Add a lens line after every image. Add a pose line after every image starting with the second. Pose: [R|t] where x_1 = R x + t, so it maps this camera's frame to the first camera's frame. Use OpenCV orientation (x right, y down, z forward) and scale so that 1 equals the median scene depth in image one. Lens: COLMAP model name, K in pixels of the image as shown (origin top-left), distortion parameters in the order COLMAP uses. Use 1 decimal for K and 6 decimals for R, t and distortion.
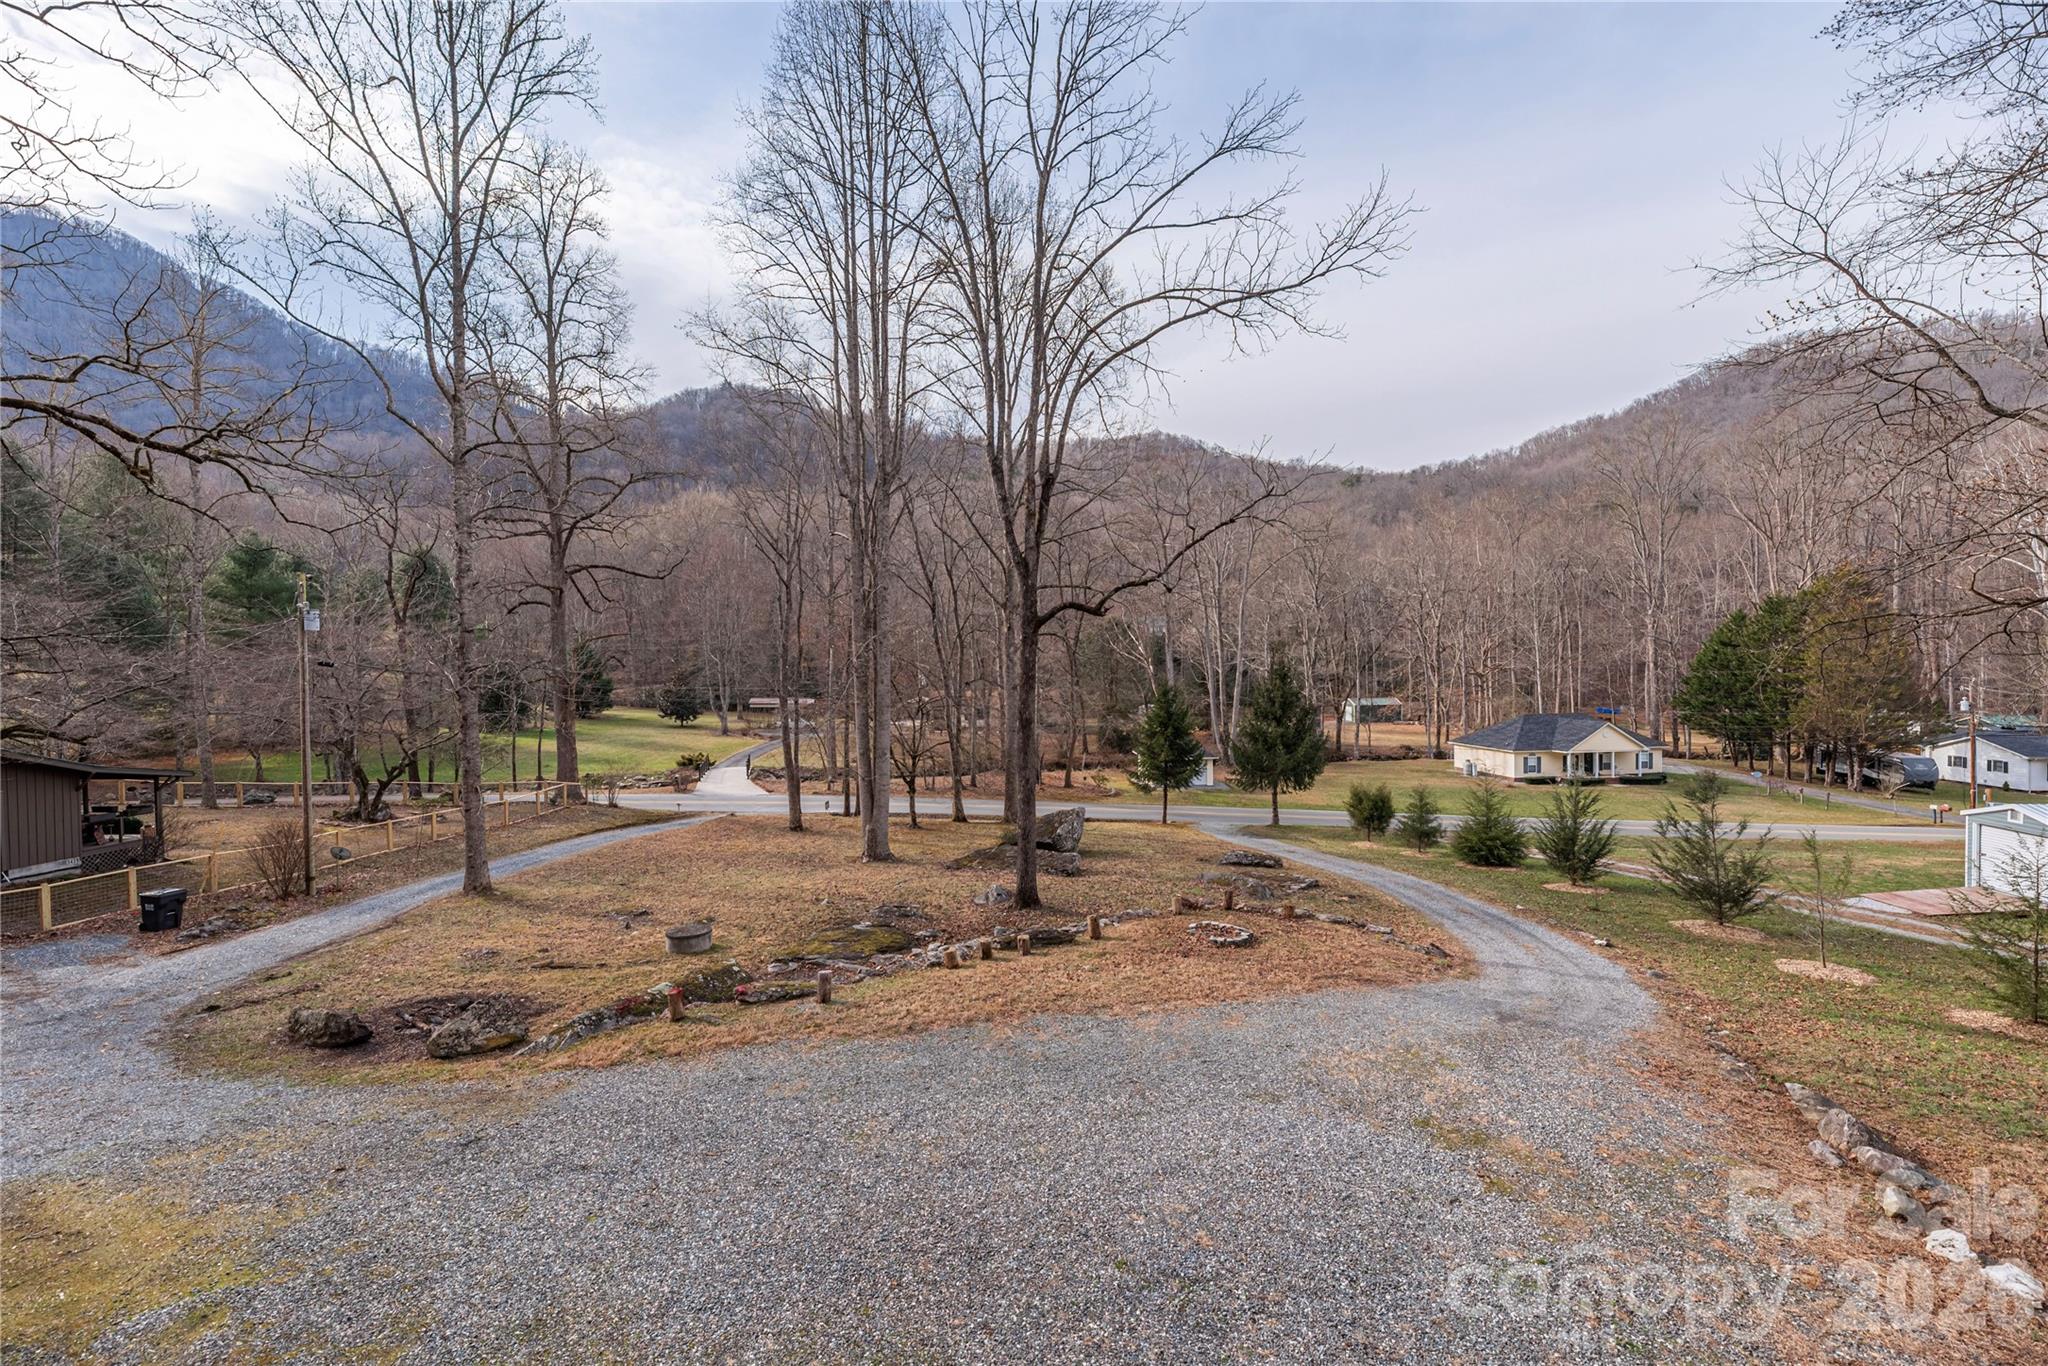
lens RADIAL K [[822.5, 0, 1024.0], [0, 822.5, 683.0], [0, 0, 1]] dist [-0.000578, -0.000127]
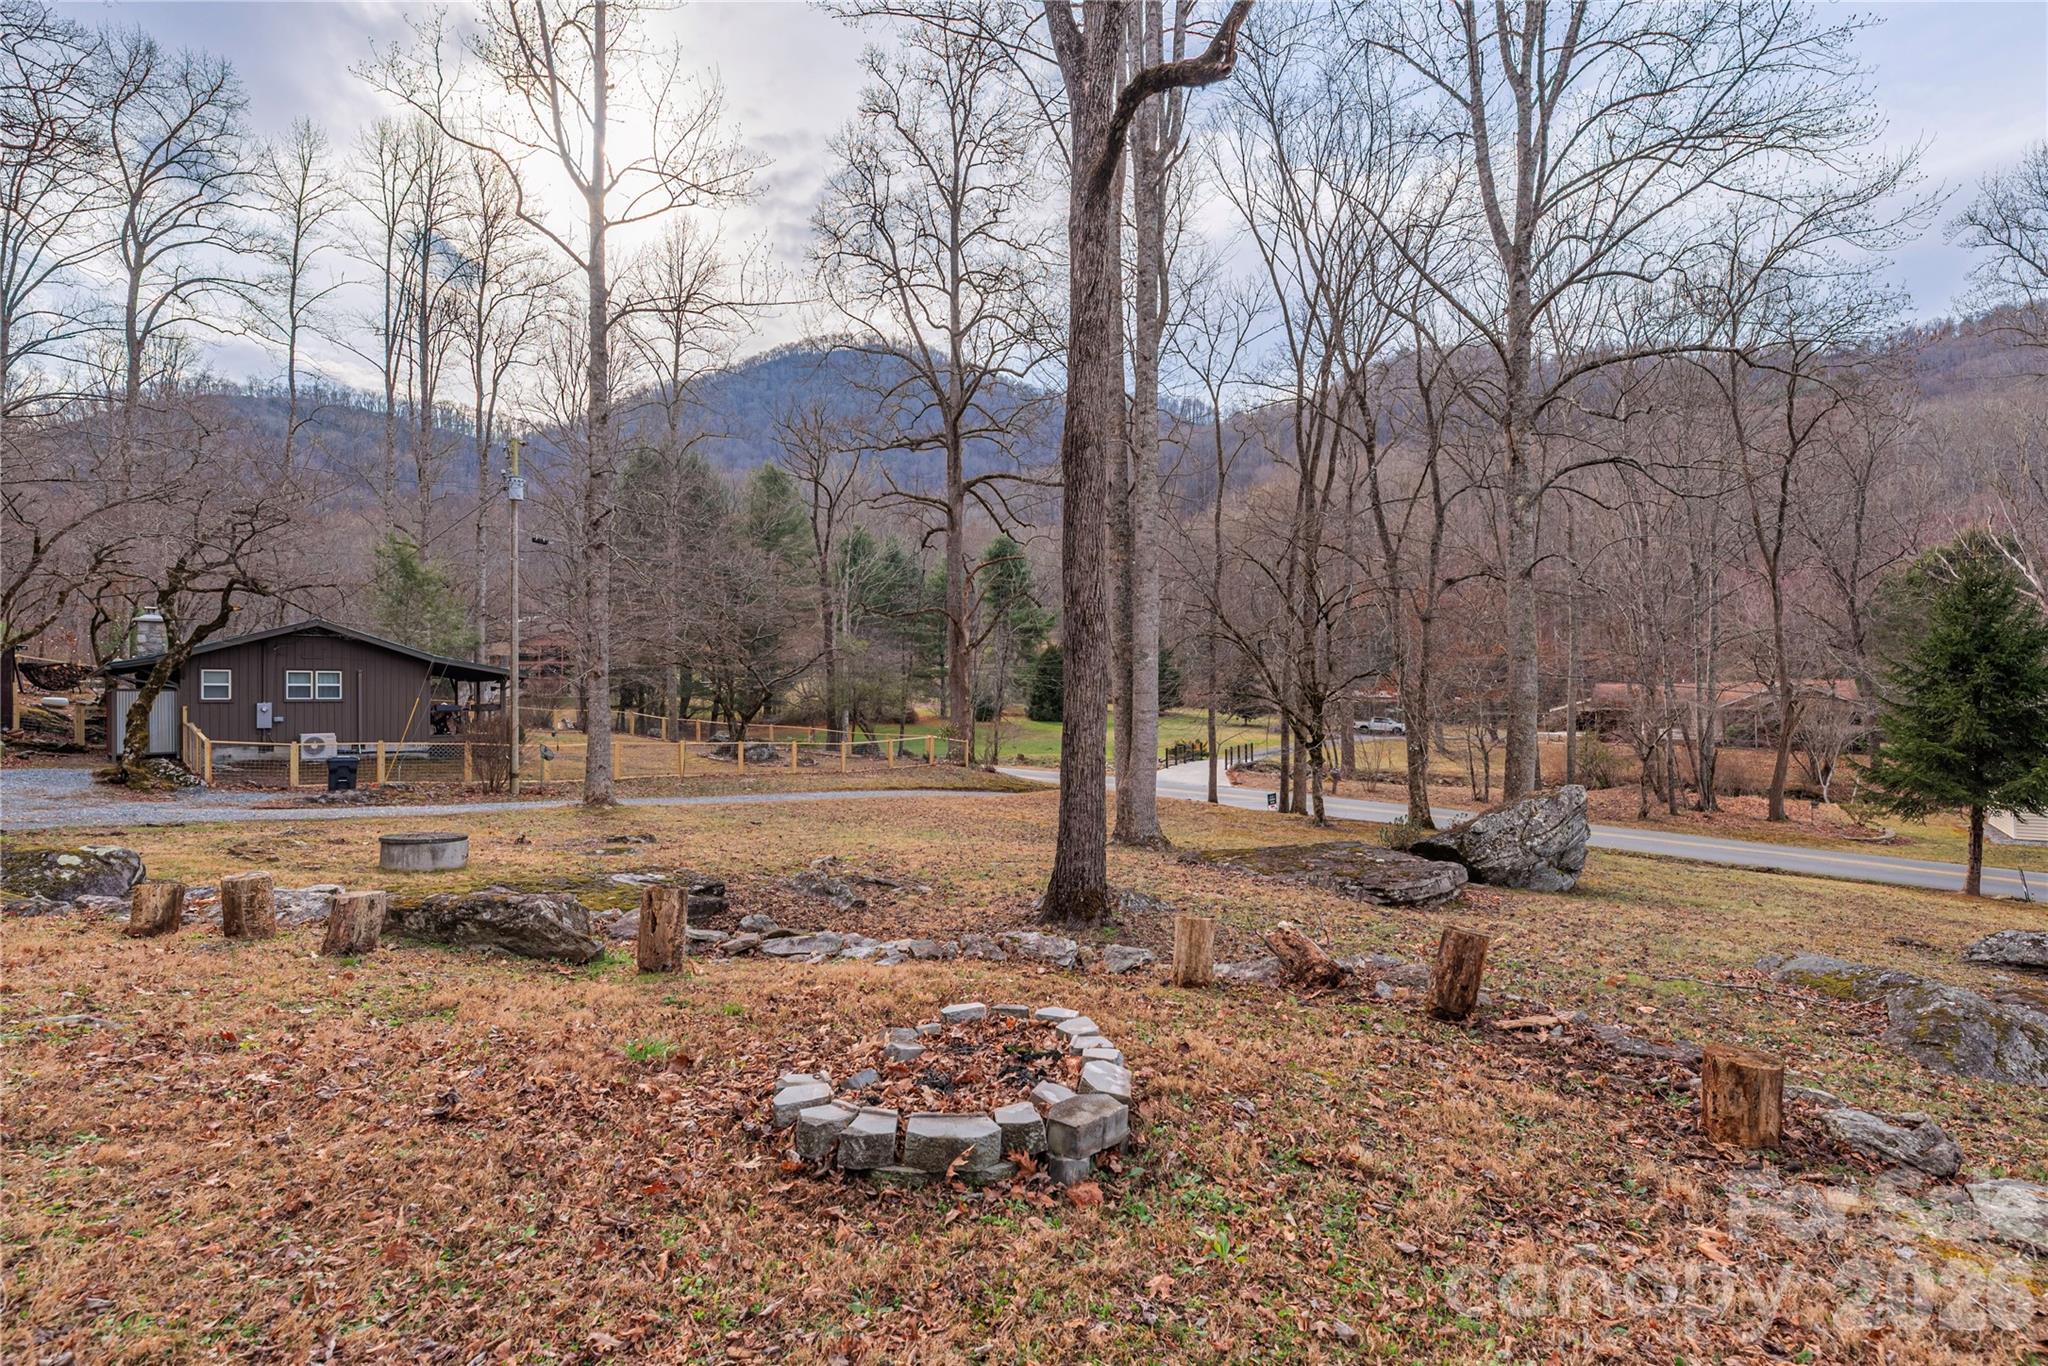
lens RADIAL K [[981.5, 0, 1024.0], [0, 981.5, 683.0], [0, 0, 1]] dist [0.000421, 0.000170]
pose [[0.760716, 0.002913, -0.649079, 0.128699], [-0.021330, 0.999562, -0.020513, 0.081487], [0.648735, 0.029450, 0.760445, 0.302607]]
